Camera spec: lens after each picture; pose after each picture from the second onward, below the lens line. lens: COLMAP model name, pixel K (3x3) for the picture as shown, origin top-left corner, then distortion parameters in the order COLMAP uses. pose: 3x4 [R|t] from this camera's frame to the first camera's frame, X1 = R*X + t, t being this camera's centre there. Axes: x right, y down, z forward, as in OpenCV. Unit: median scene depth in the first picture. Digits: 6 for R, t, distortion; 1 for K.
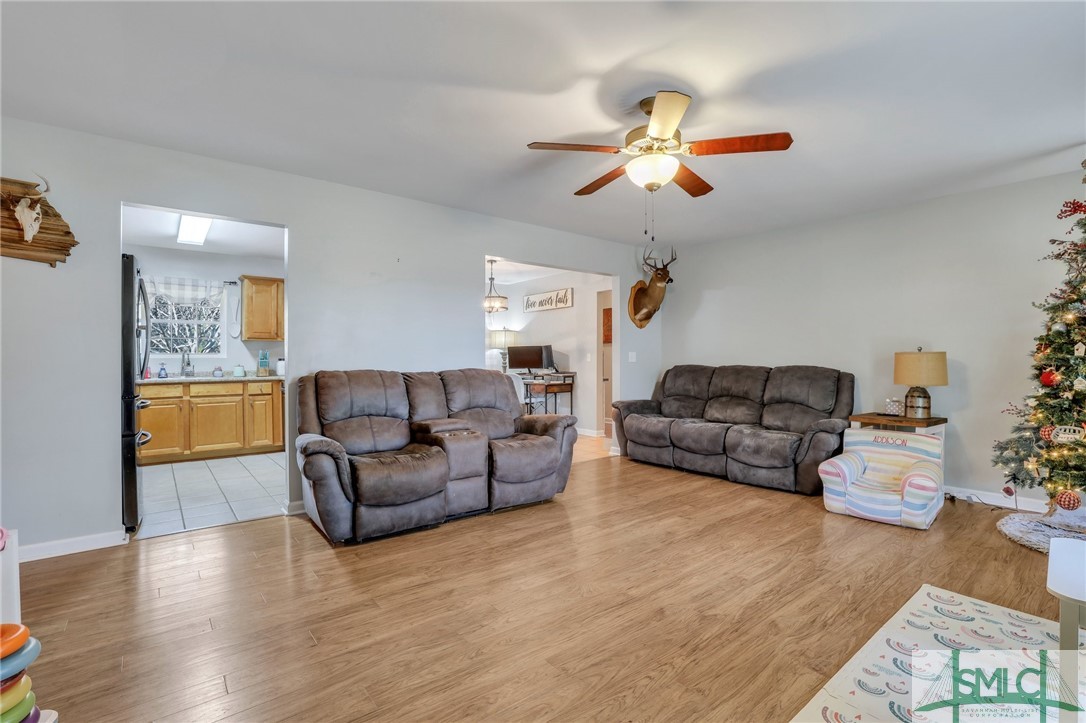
lens RADIAL K [[499.8, 0, 540.0], [0, 499.8, 356.1], [0, 0, 1]] dist [-0.032221, 0.004612]
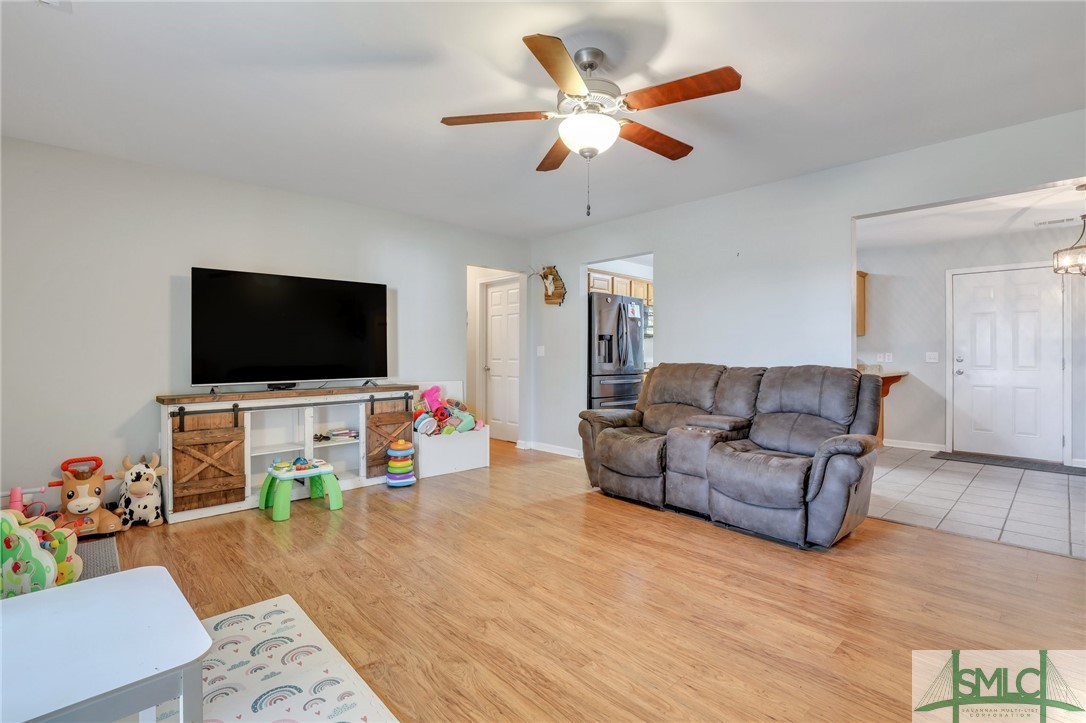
lens RADIAL K [[499.8, 0, 548.1], [0, 499.8, 363.6], [0, 0, 1]] dist [-0.032221, 0.004612]
pose [[0.071707, 0.018914, -0.997246, 0.856857], [0.006707, 0.999788, 0.019444, 0.005510], [0.997403, -0.008082, 0.071565, 0.701360]]
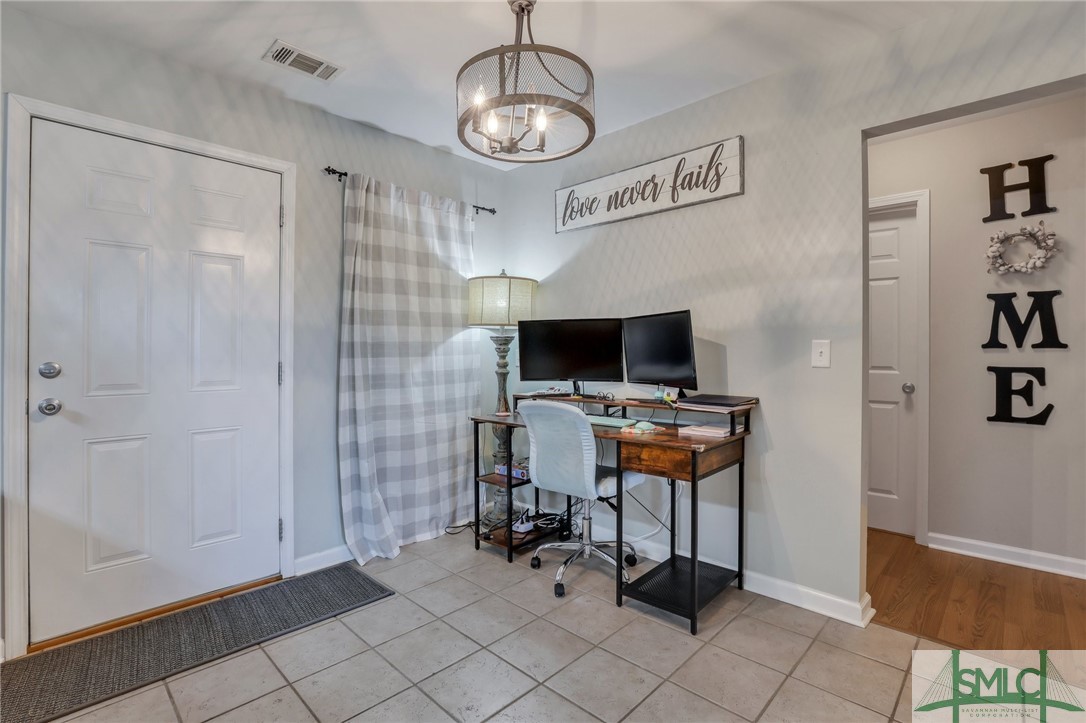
lens RADIAL K [[499.8, 0, 548.6], [0, 499.8, 350.6], [0, 0, 1]] dist [-0.032221, 0.004612]
pose [[0.989715, 0.007343, 0.142865, -0.235842], [-0.007480, 0.999972, 0.000417, 0.006546], [-0.142858, -0.001481, 0.989742, 1.601262]]
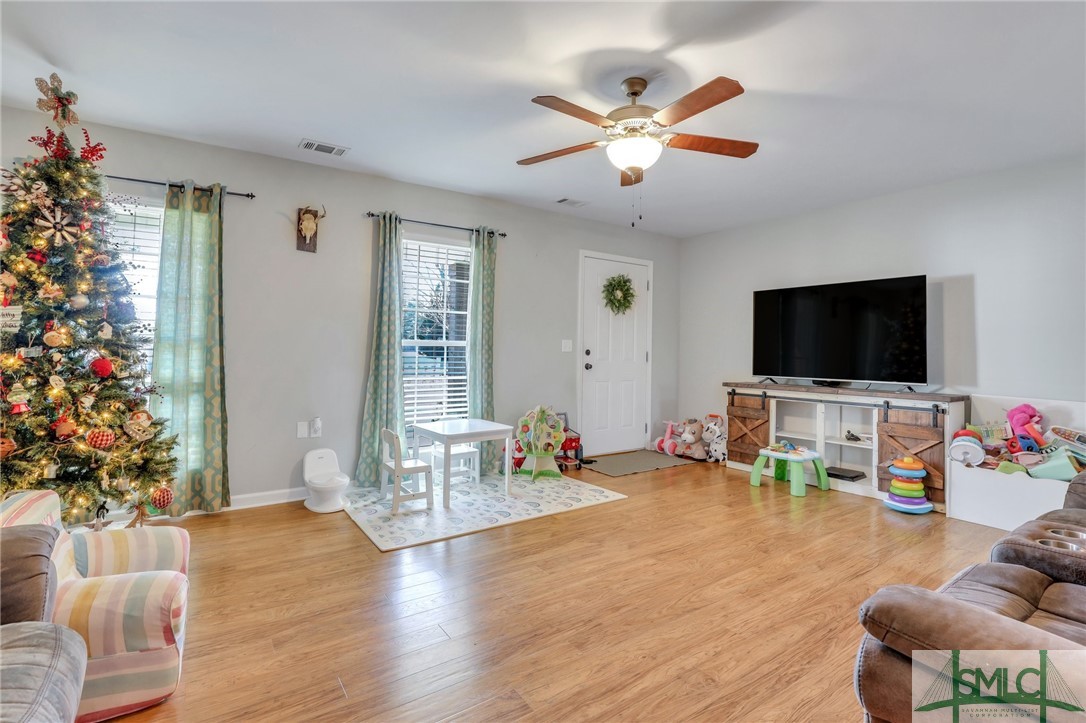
lens RADIAL K [[499.8, 0, 537.8], [0, 499.8, 353.3], [0, 0, 1]] dist [-0.032221, 0.004612]
pose [[-0.996893, -0.016885, 0.076942, 0.266200], [-0.016957, 0.999856, -0.000277, 0.012034], [-0.076926, -0.001581, -0.997036, 1.562609]]
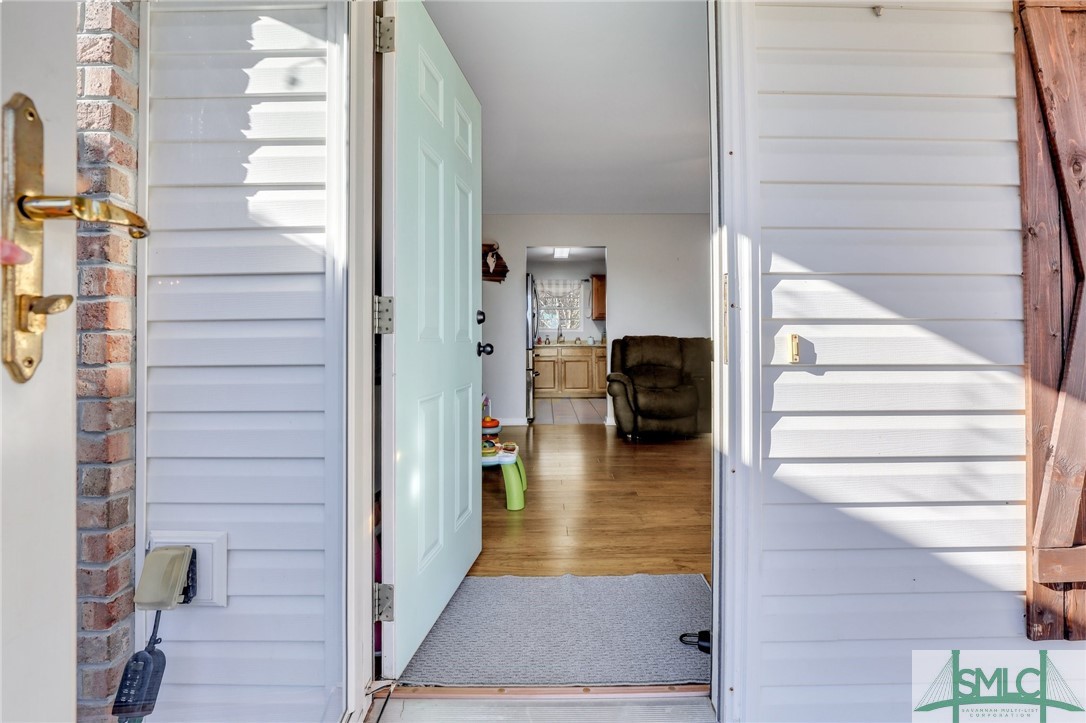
lens RADIAL K [[499.8, 0, 544.3], [0, 499.8, 360.8], [0, 0, 1]] dist [-0.032221, 0.004612]
pose [[0.781256, 0.028121, -0.623577, 0.395462], [0.003237, 0.998789, 0.049098, 0.032397], [0.624202, -0.040377, 0.780219, -0.459238]]
